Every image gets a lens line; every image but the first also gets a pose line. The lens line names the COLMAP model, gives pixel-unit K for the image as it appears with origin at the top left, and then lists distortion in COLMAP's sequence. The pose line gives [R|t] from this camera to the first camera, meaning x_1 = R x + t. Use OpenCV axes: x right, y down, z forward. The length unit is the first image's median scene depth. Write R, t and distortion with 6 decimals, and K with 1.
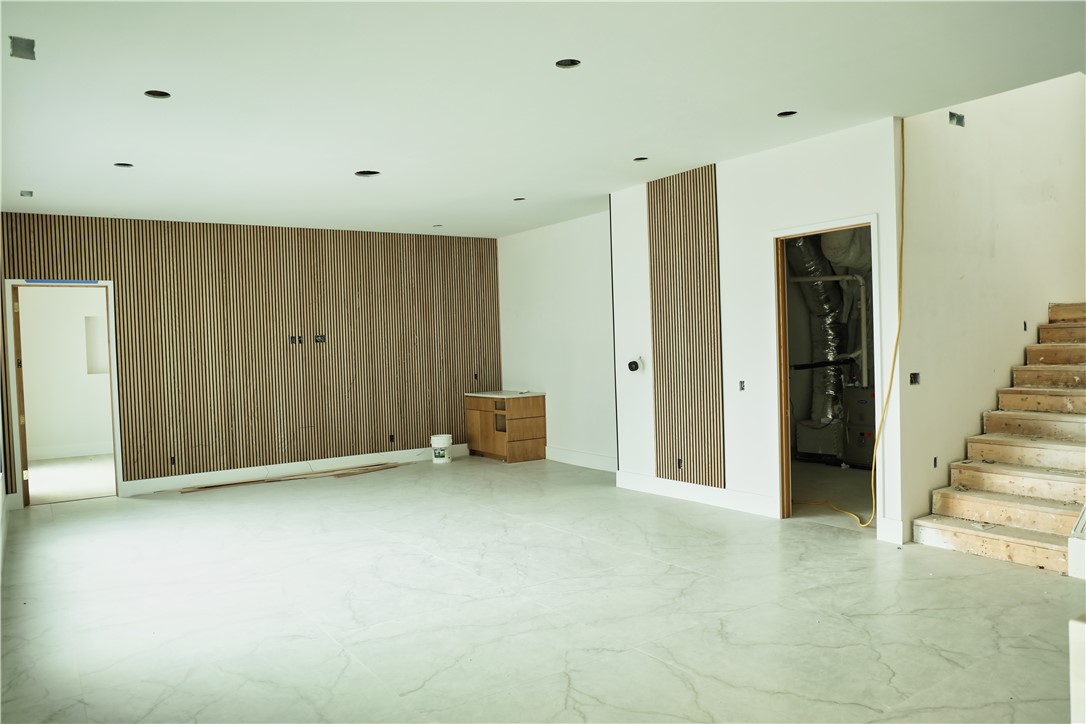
lens RADIAL K [[769.6, 0, 550.1], [0, 769.6, 366.8], [0, 0, 1]] dist [-0.098059, 0.070006]
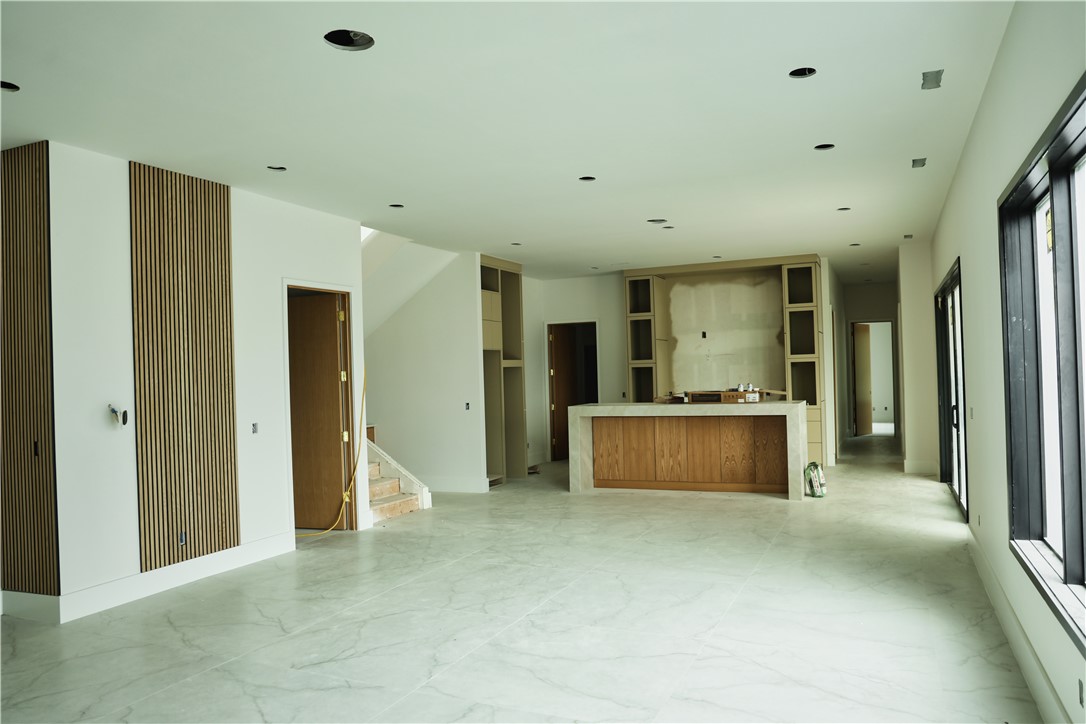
lens RADIAL K [[769.6, 0, 550.1], [0, 769.6, 366.8], [0, 0, 1]] dist [-0.098059, 0.070006]
pose [[-0.515016, 0.054145, 0.855469, -0.665964], [0.070444, 0.997301, -0.020712, -0.005519], [-0.854281, 0.049596, -0.517440, 1.031725]]
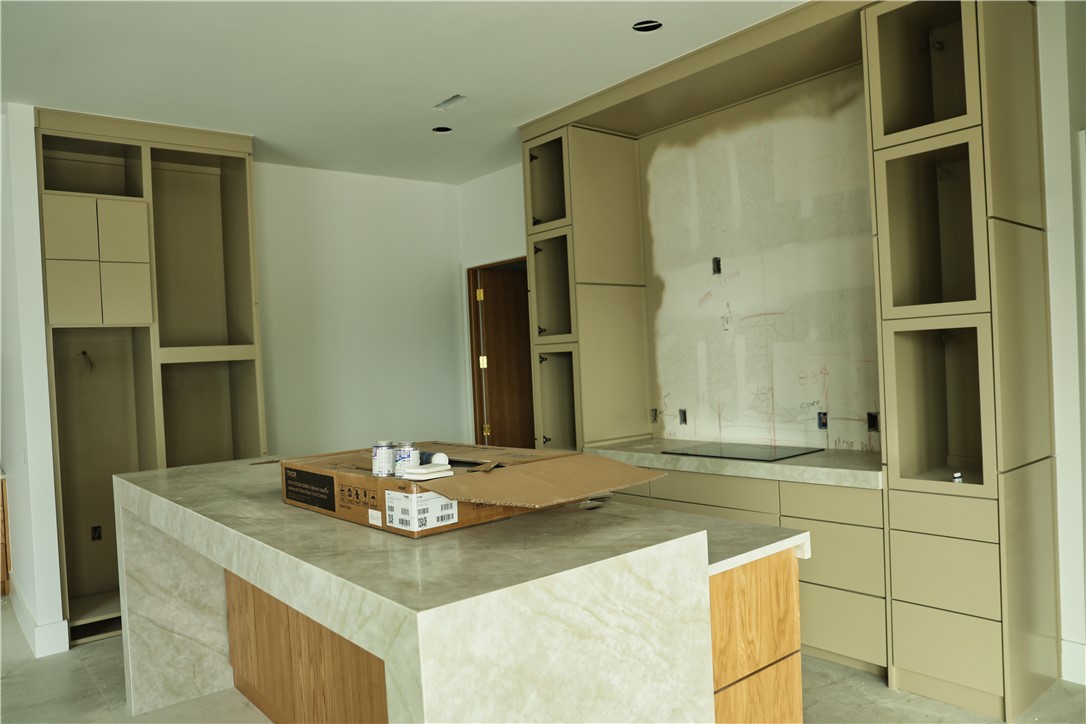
lens RADIAL K [[769.6, 0, 550.1], [0, 769.6, 366.8], [0, 0, 1]] dist [-0.098059, 0.070006]
pose [[-0.086710, 0.028486, 0.995826, -0.071865], [0.079183, 0.996626, -0.021614, 0.001494], [-0.993082, 0.076979, -0.088673, 0.127963]]
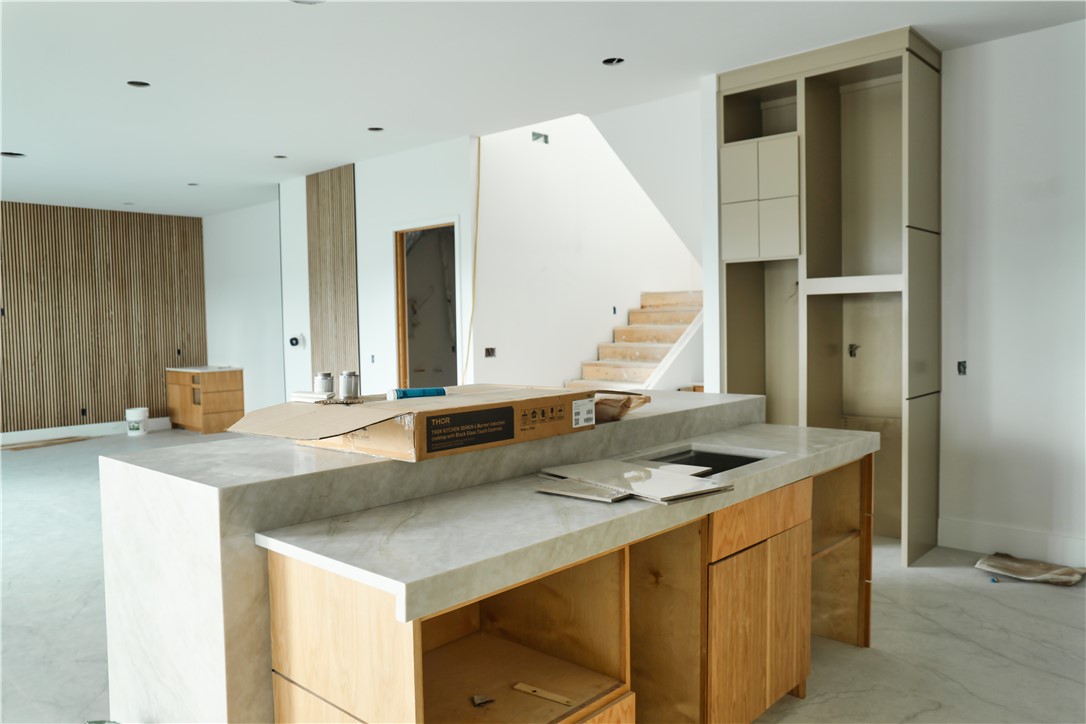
lens RADIAL K [[798.1, 0, 543.0], [0, 798.1, 362.0], [0, 0, 1]] dist [-0.029377, 0.002823]
pose [[0.975260, 0.002678, 0.221043, 0.207152], [-0.006784, 0.999818, 0.017817, 0.005877], [-0.220955, -0.018875, 0.975101, -0.202334]]
